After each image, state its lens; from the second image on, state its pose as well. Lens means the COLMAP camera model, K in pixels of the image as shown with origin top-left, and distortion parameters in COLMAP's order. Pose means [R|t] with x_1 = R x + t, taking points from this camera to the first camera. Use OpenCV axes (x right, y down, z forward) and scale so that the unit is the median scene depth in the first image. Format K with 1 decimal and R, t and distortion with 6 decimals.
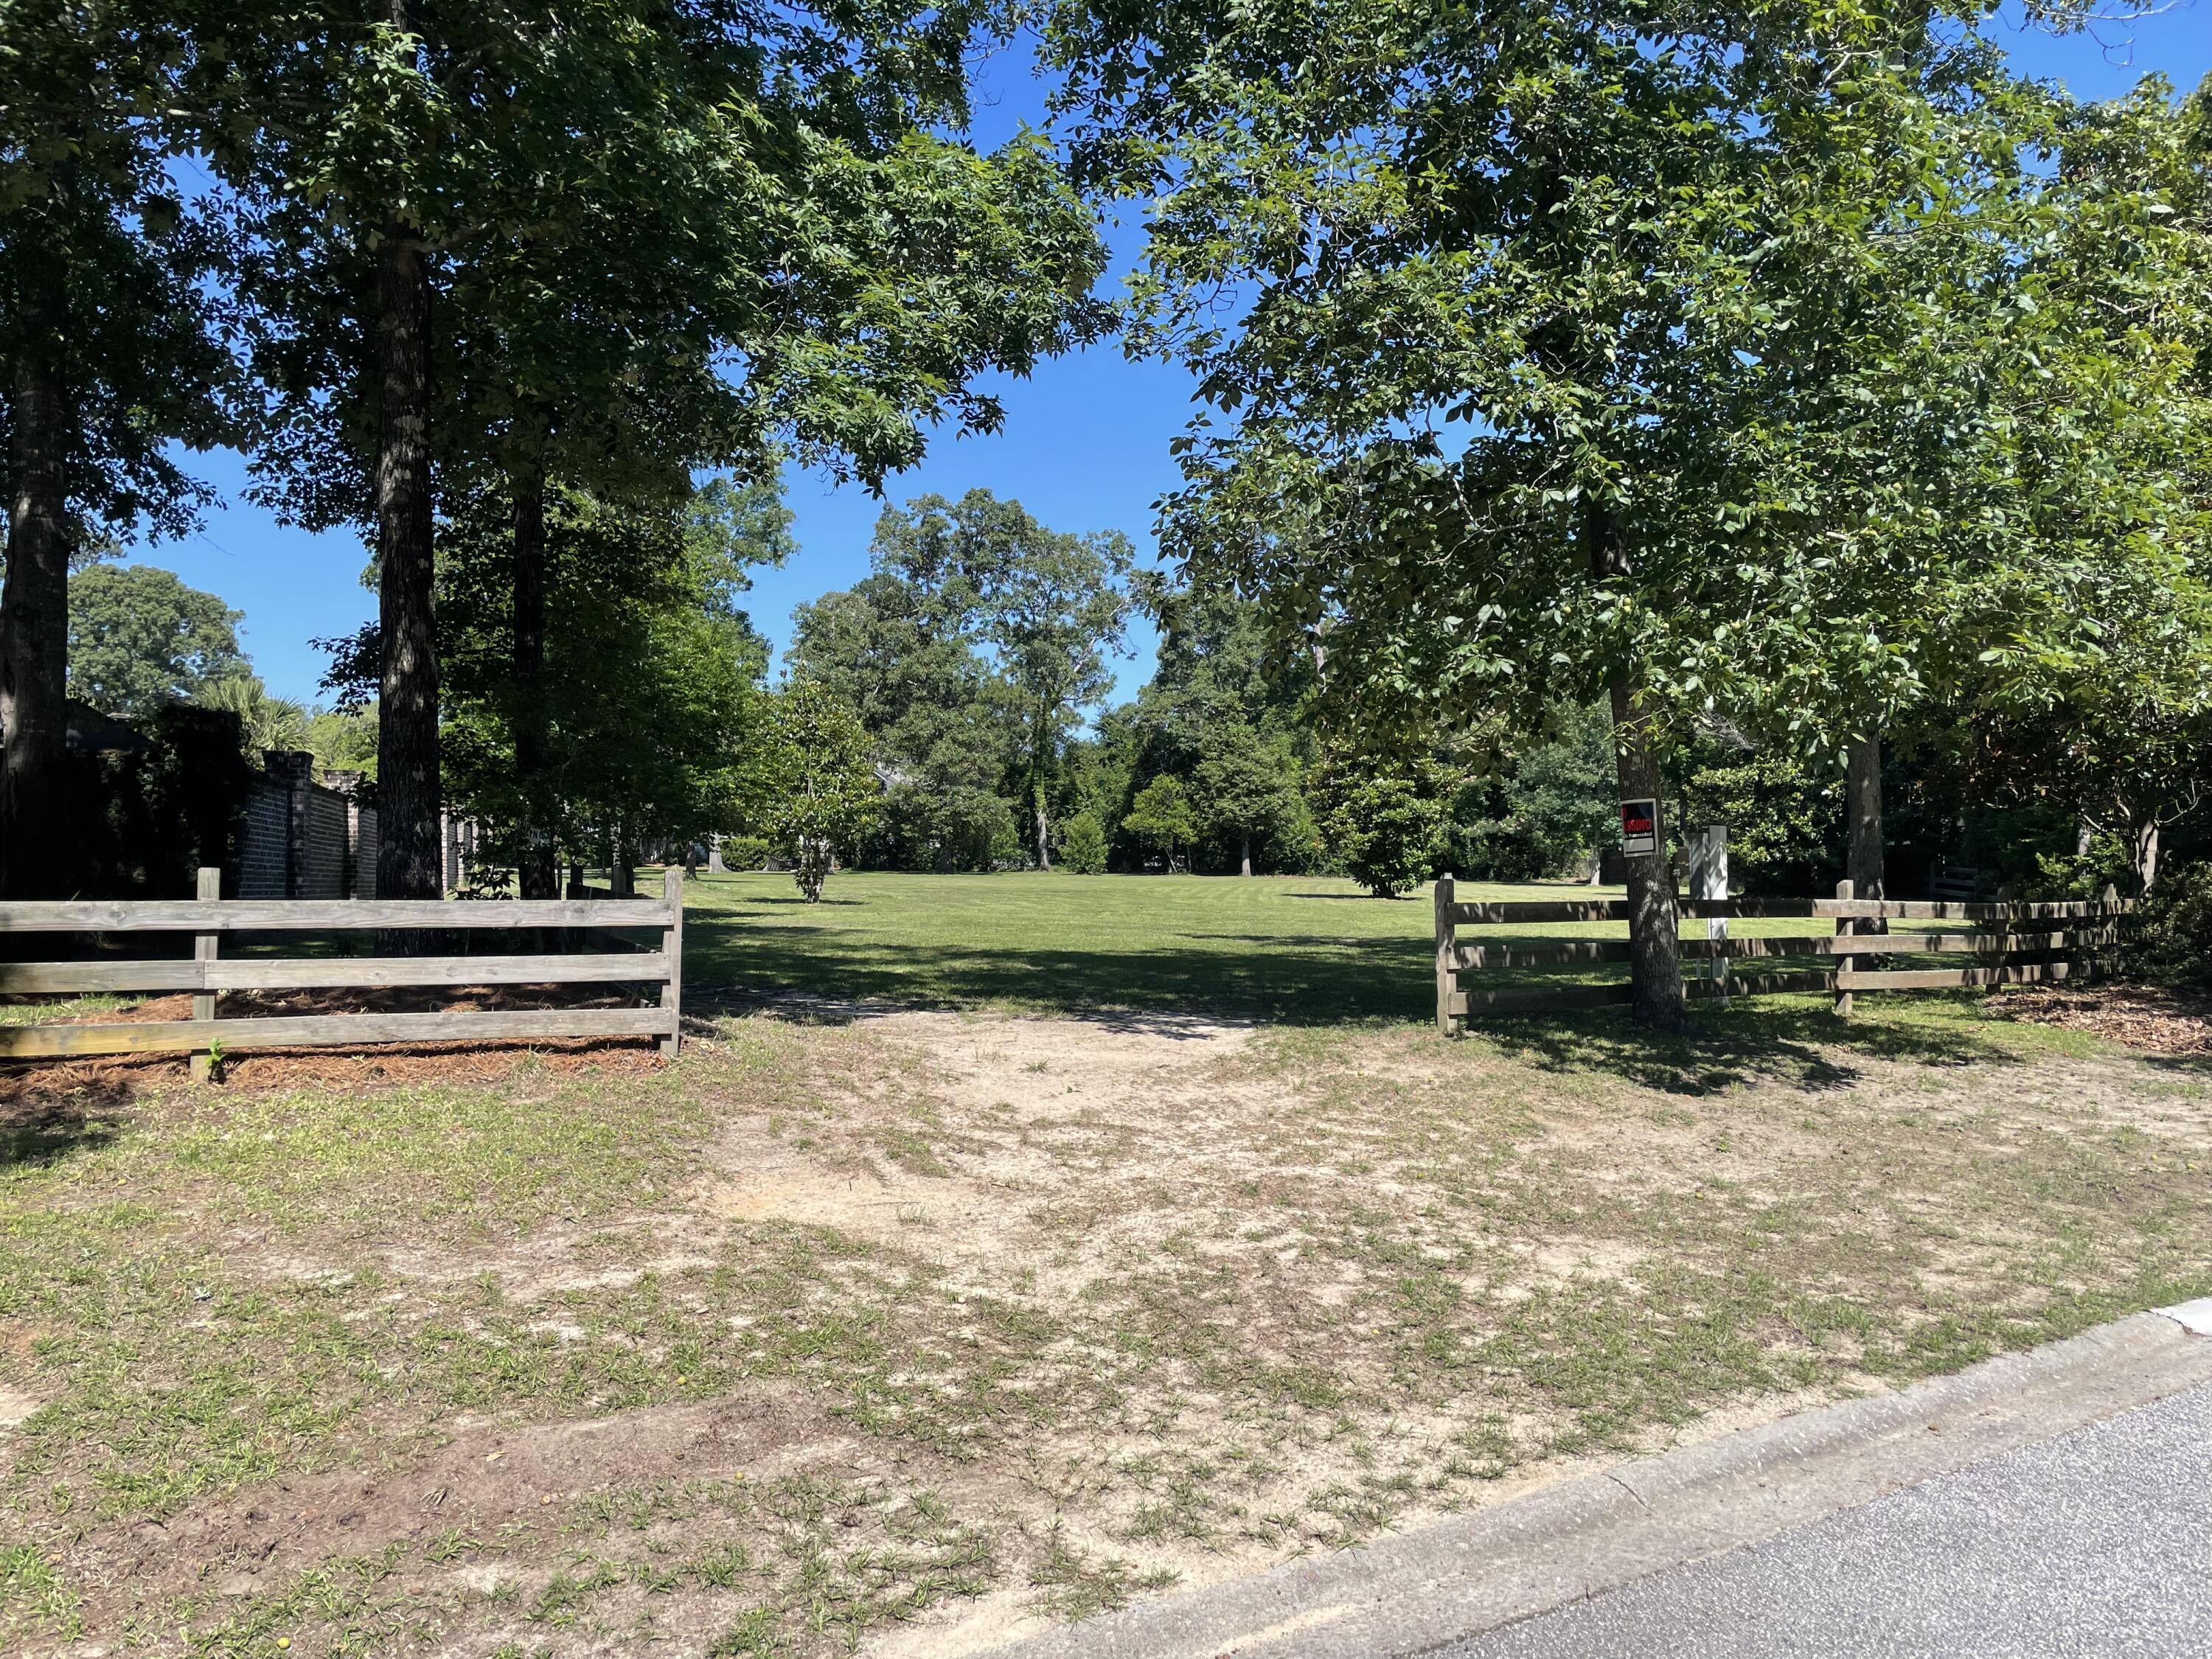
lens RADIAL K [[1681.7, 0, 1081.5], [0, 1681.7, 837.0], [0, 0, 1]] dist [0.072684, -0.001339]
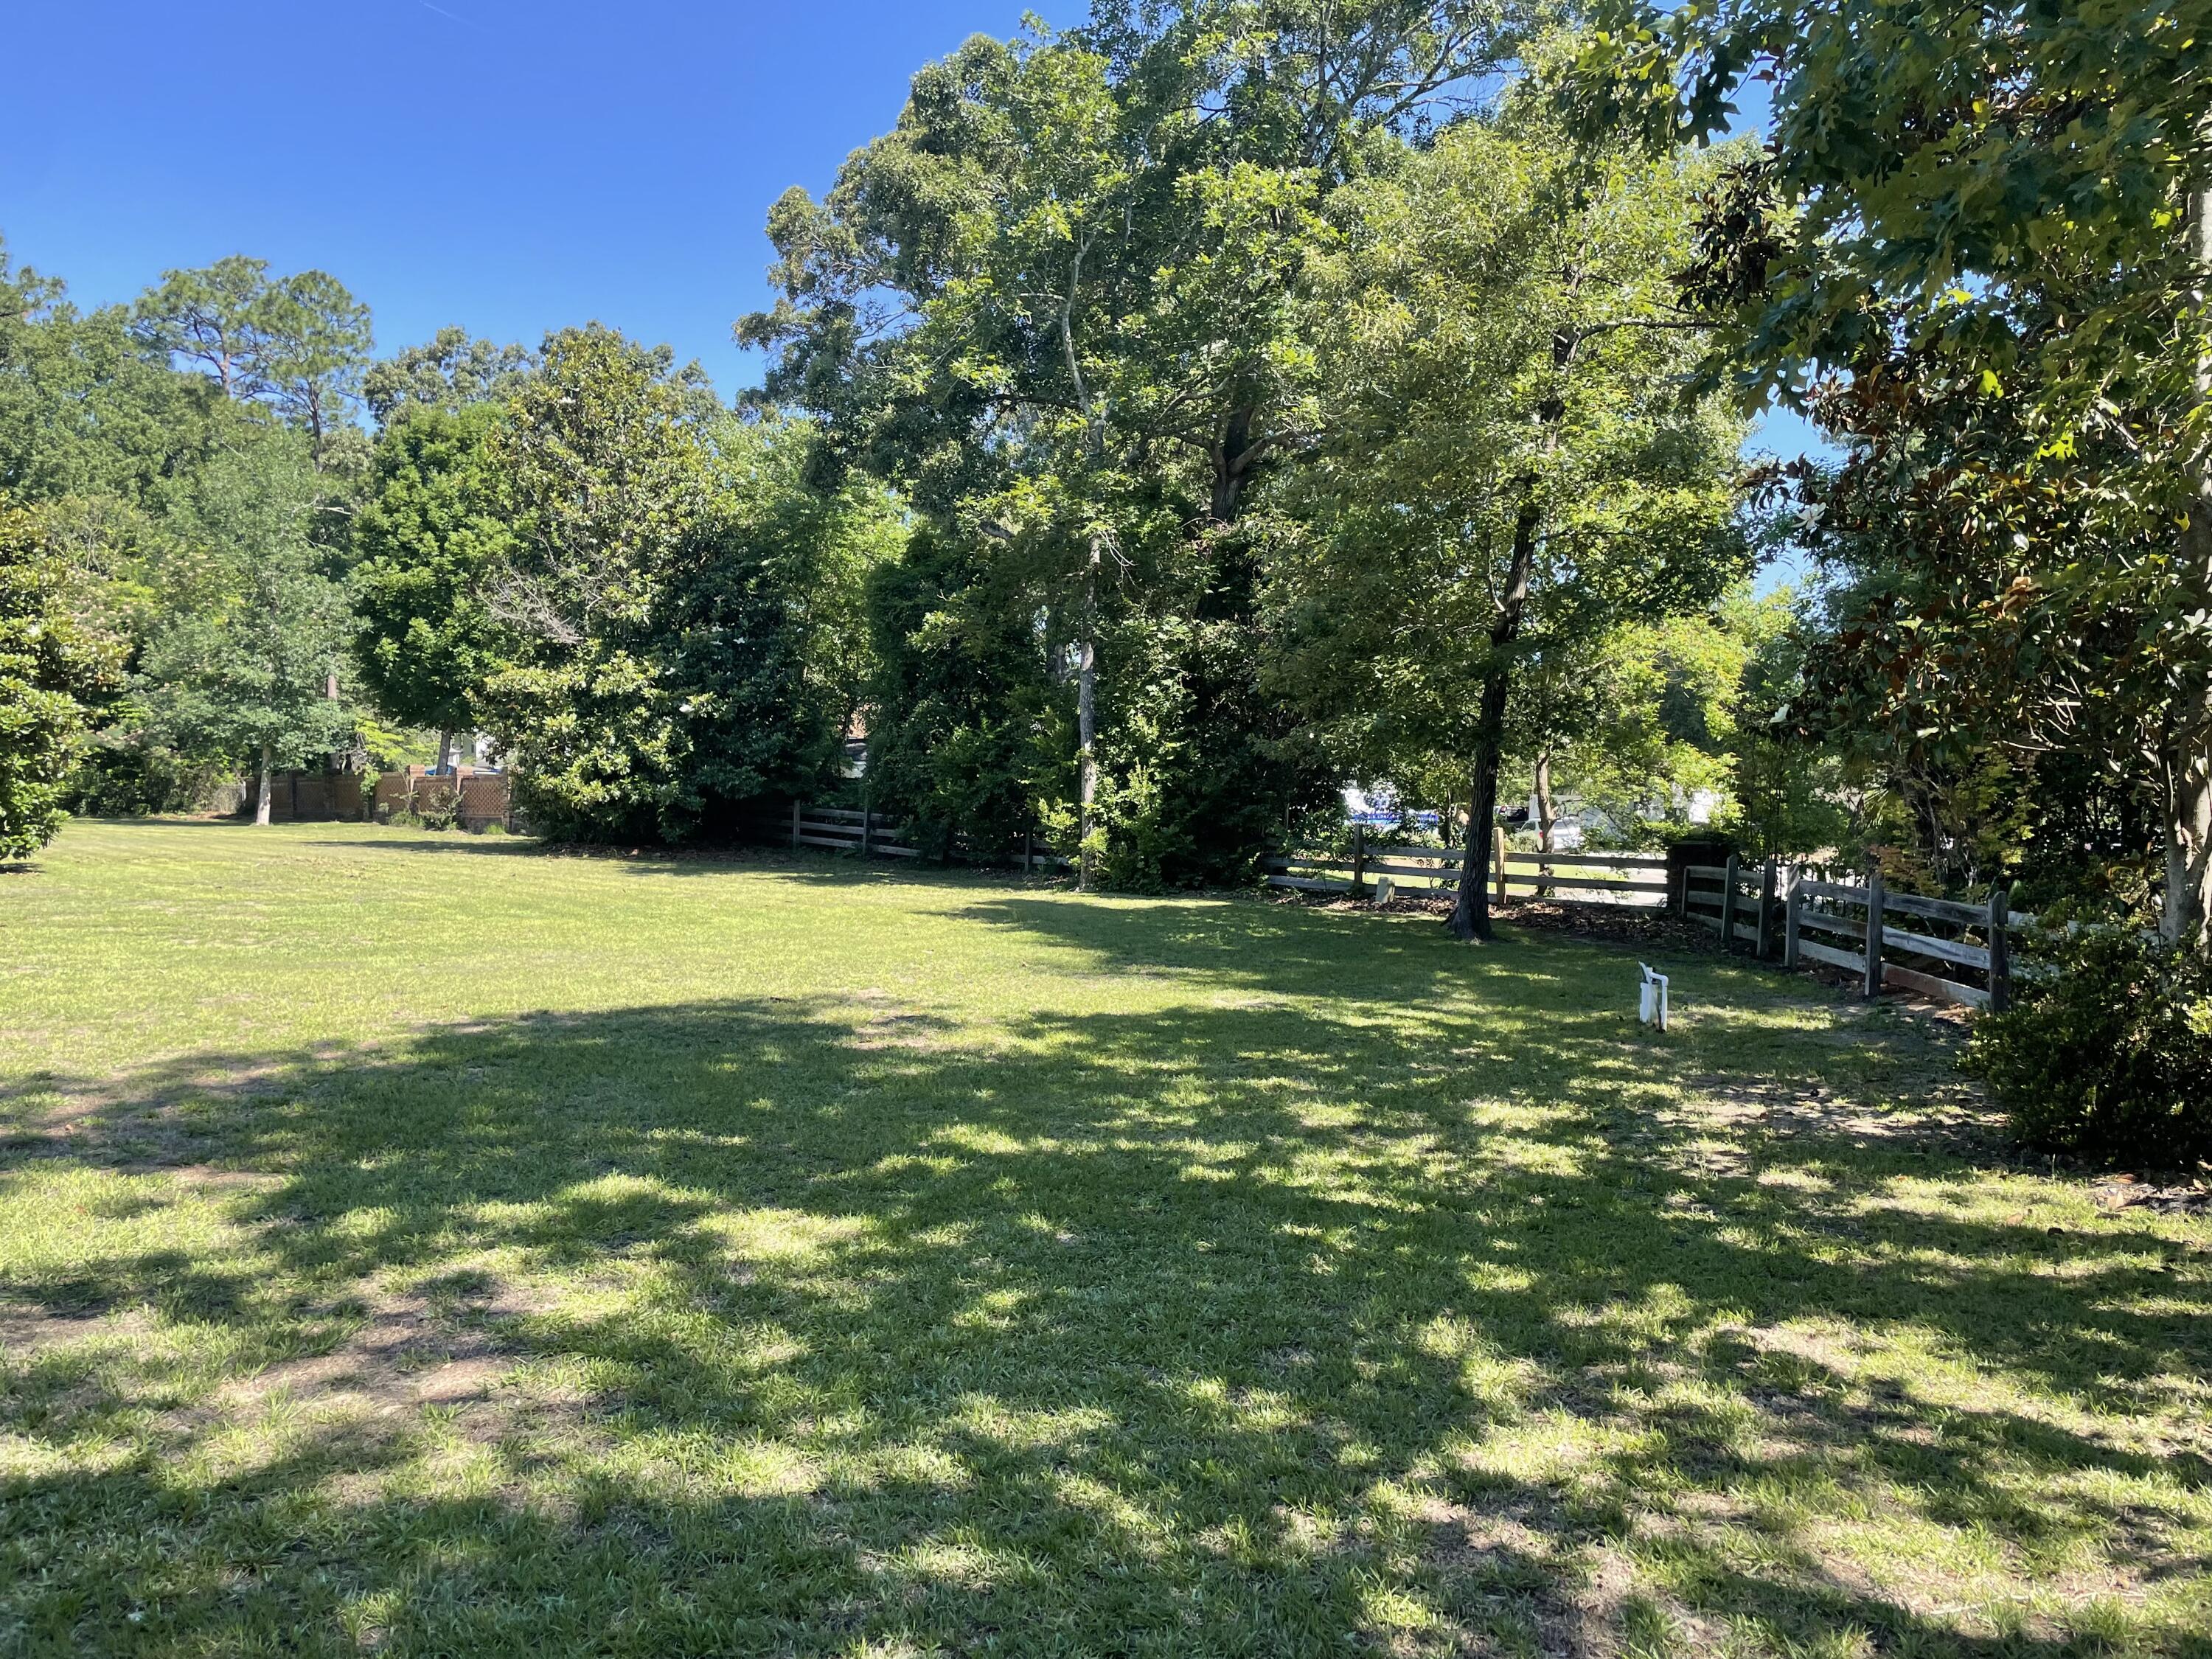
lens RADIAL K [[1676.4, 0, 1109.6], [0, 1676.4, 823.9], [0, 0, 1]] dist [0.104153, -0.140046]
pose [[0.685122, -0.011241, 0.728342, 0.017096], [-0.018030, 0.999313, 0.032383, -0.001746], [-0.728205, -0.035319, 0.684448, 0.199214]]
